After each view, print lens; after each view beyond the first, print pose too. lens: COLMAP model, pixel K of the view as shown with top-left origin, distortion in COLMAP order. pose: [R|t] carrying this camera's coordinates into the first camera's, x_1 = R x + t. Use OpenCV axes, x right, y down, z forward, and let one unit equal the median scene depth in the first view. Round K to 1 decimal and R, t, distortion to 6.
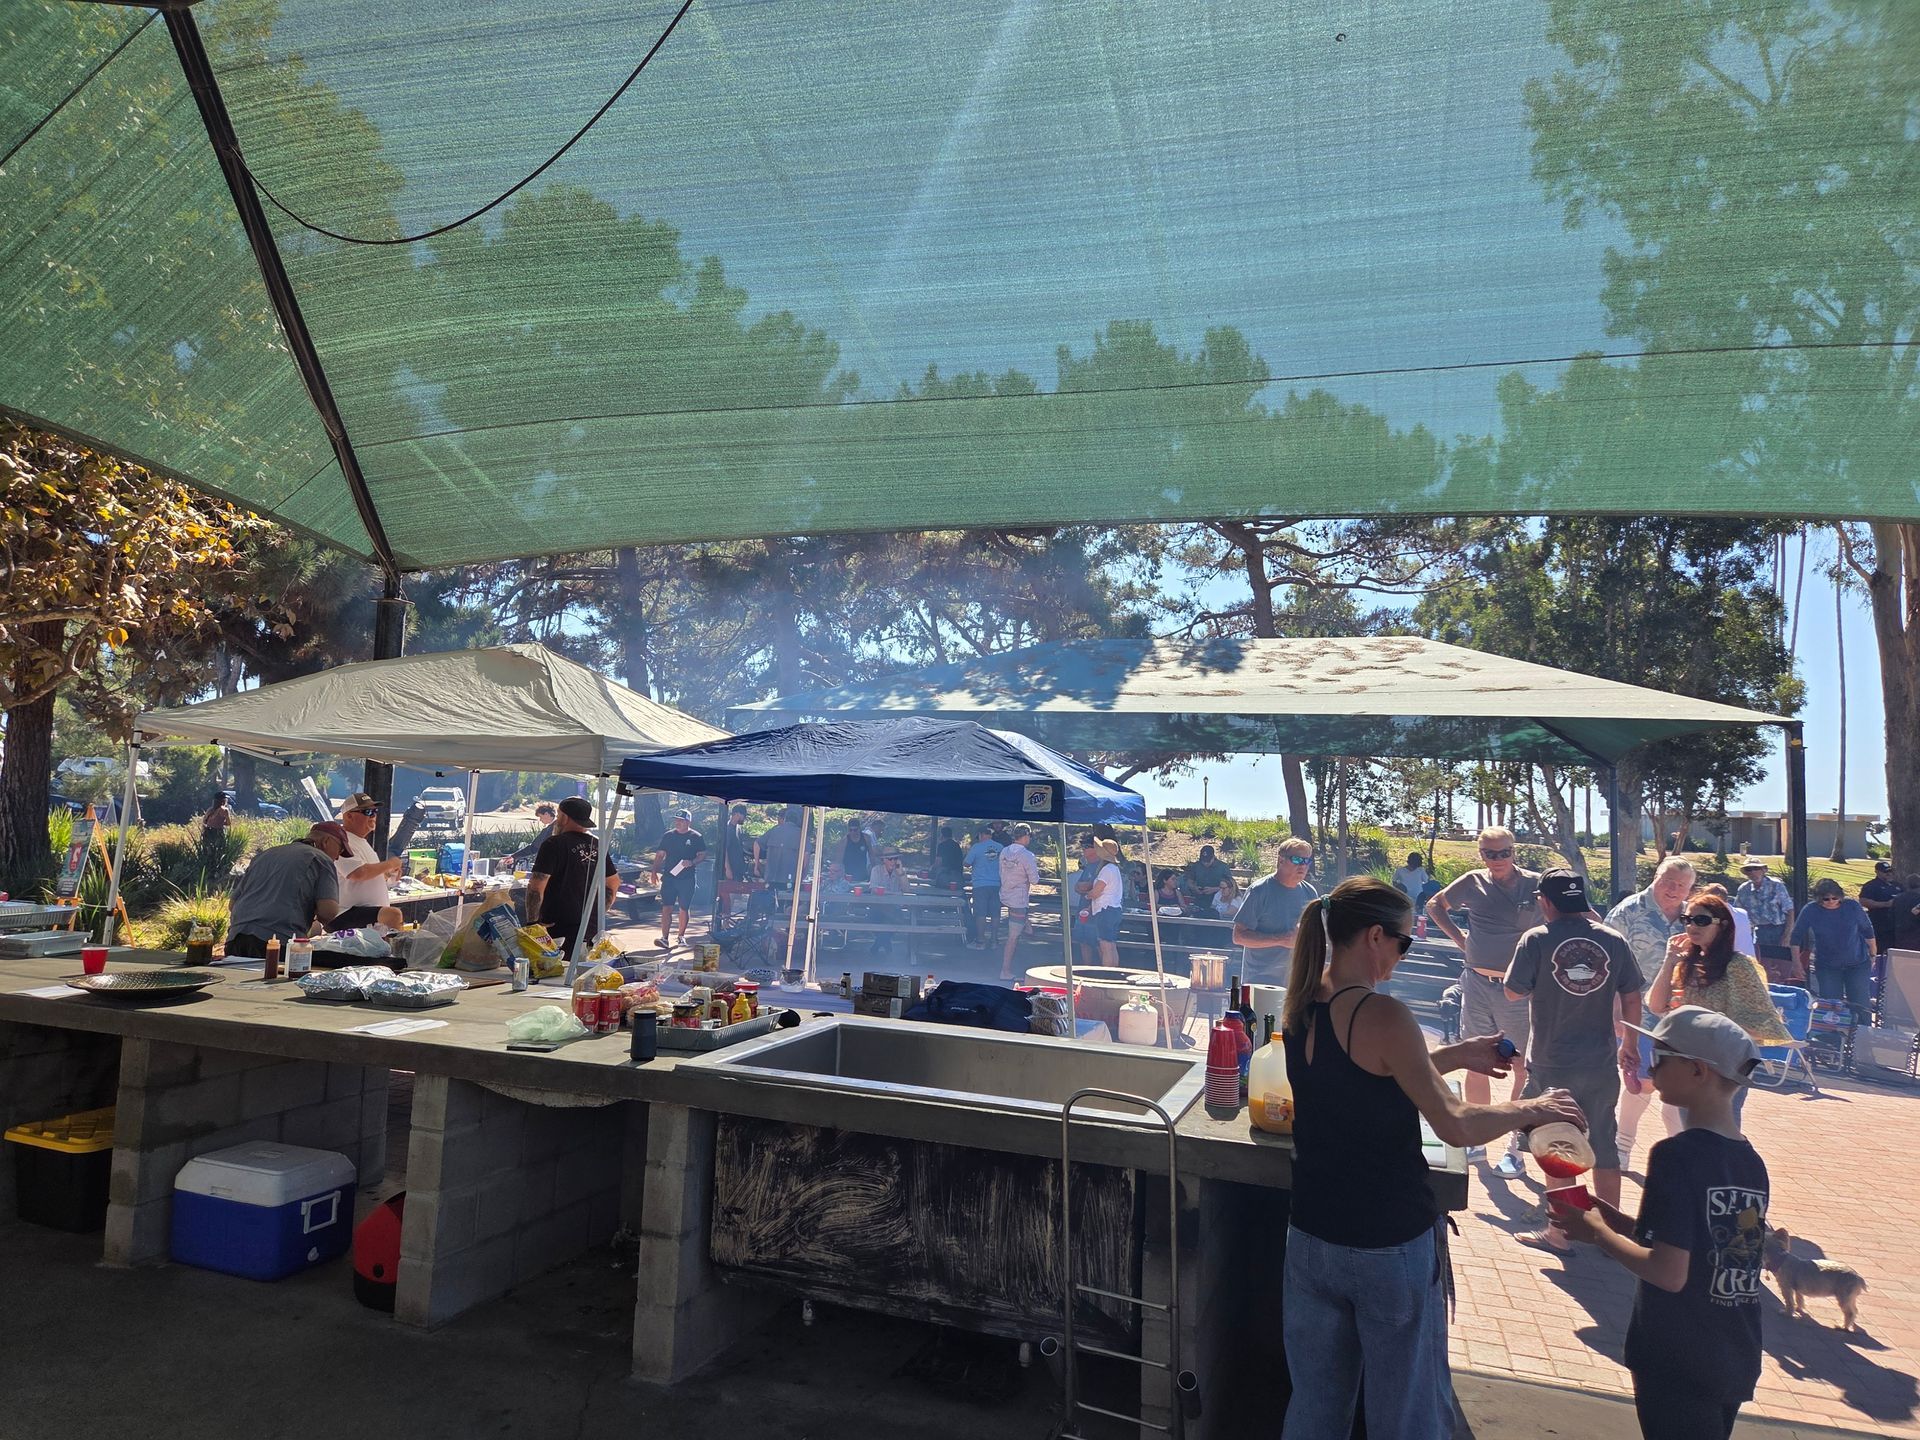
lens RADIAL K [[1433.3, 0, 950.3], [0, 1433.3, 710.4], [0, 0, 1]] dist [0.092094, -0.085587]
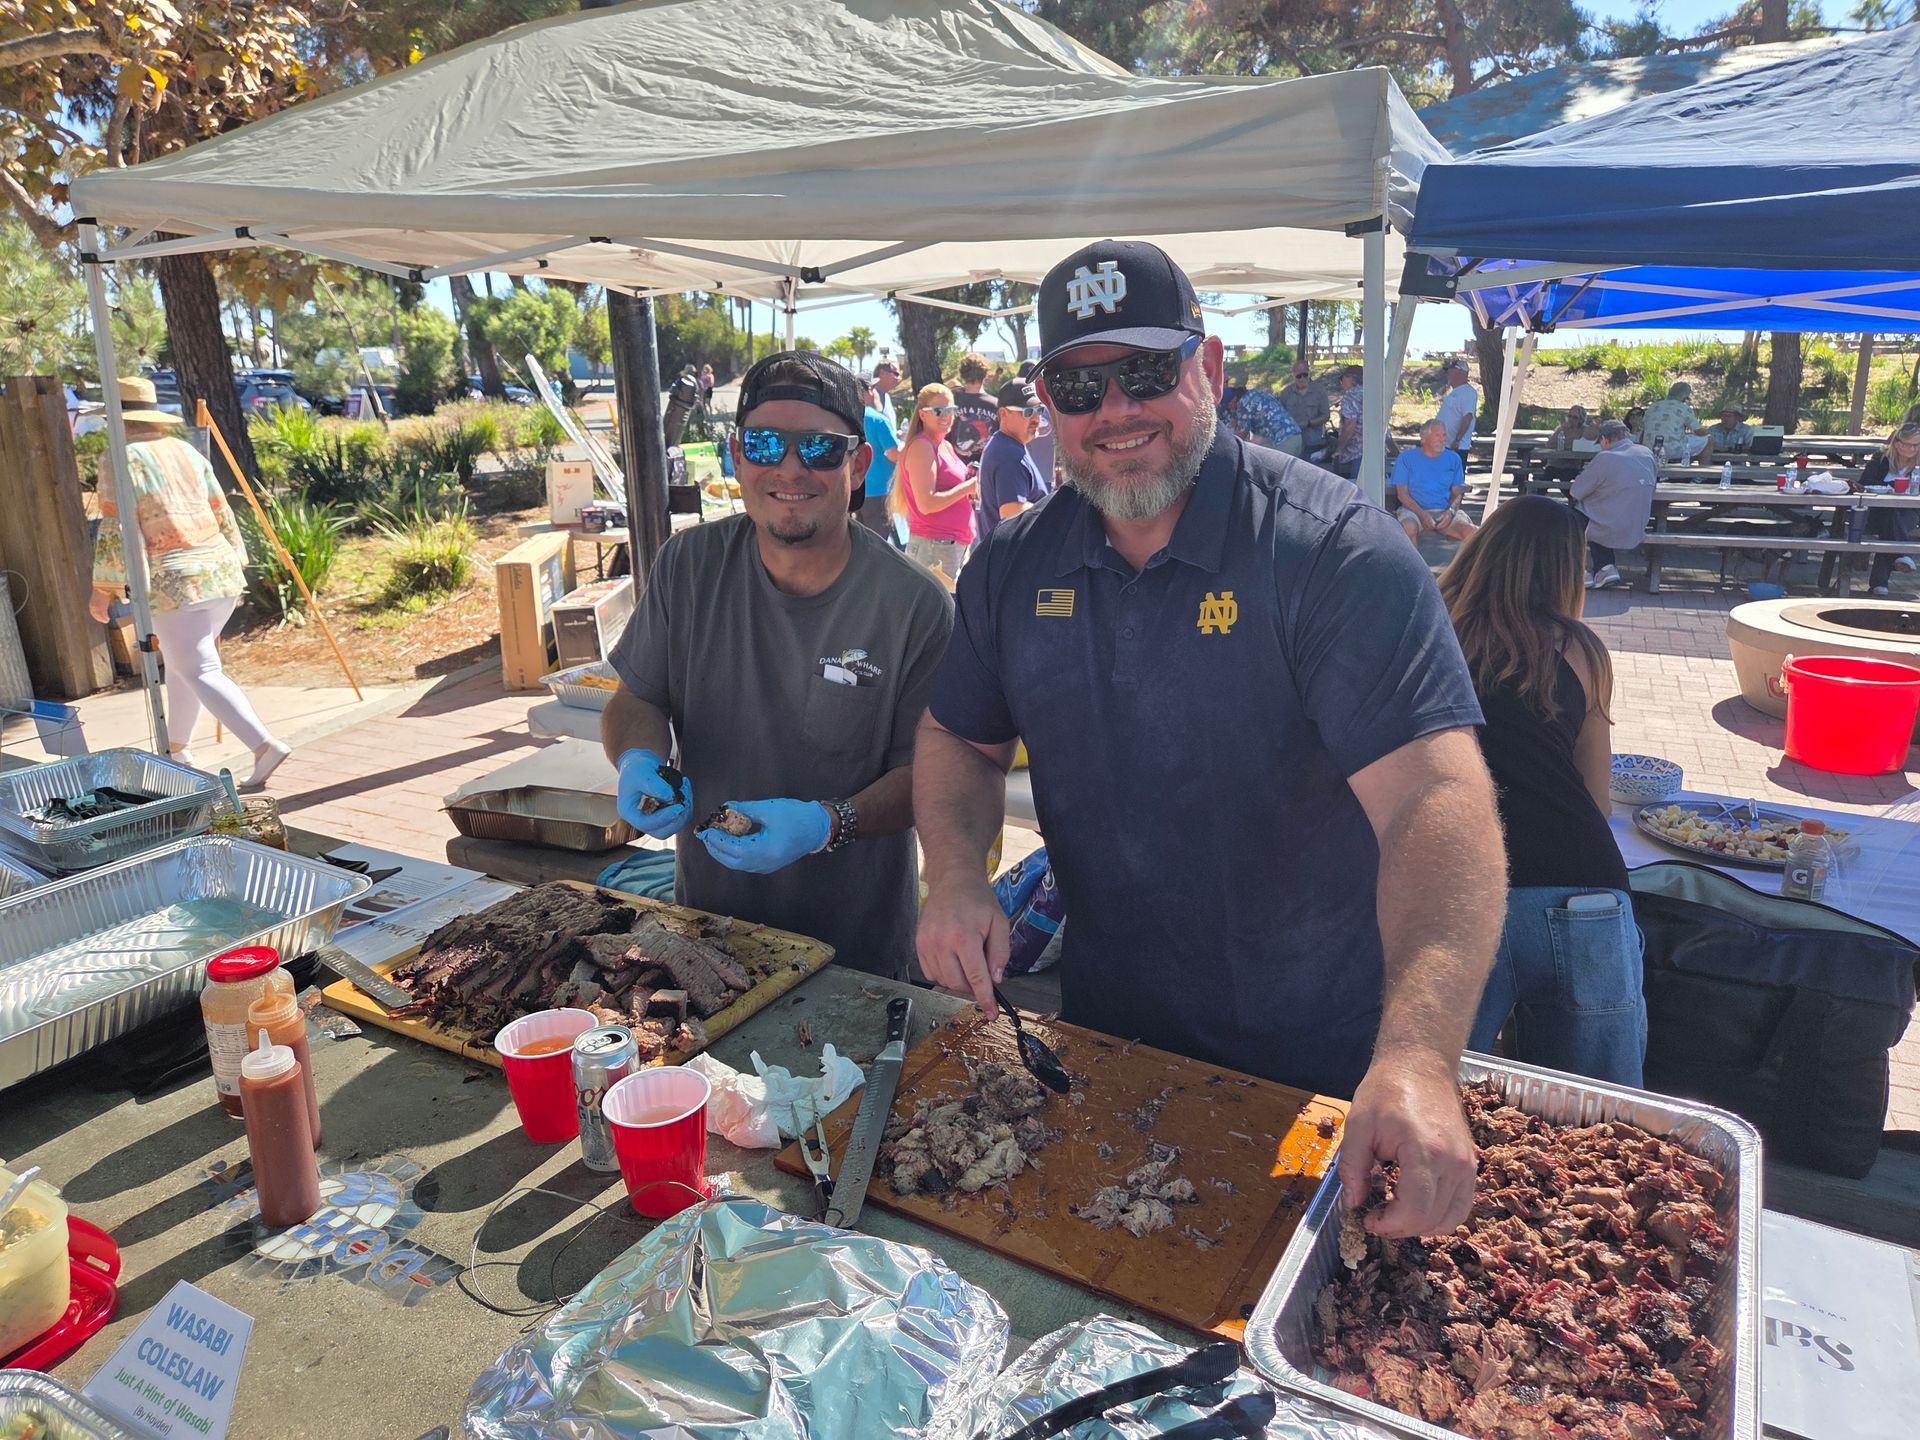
lens RADIAL K [[1433.3, 0, 950.3], [0, 1433.3, 710.4], [0, 0, 1]] dist [0.092094, -0.085587]
pose [[0.985598, -0.026686, -0.166986, -0.128734], [0.075766, 0.952497, 0.294971, 0.024011], [0.151182, -0.303375, 0.940802, 0.317164]]
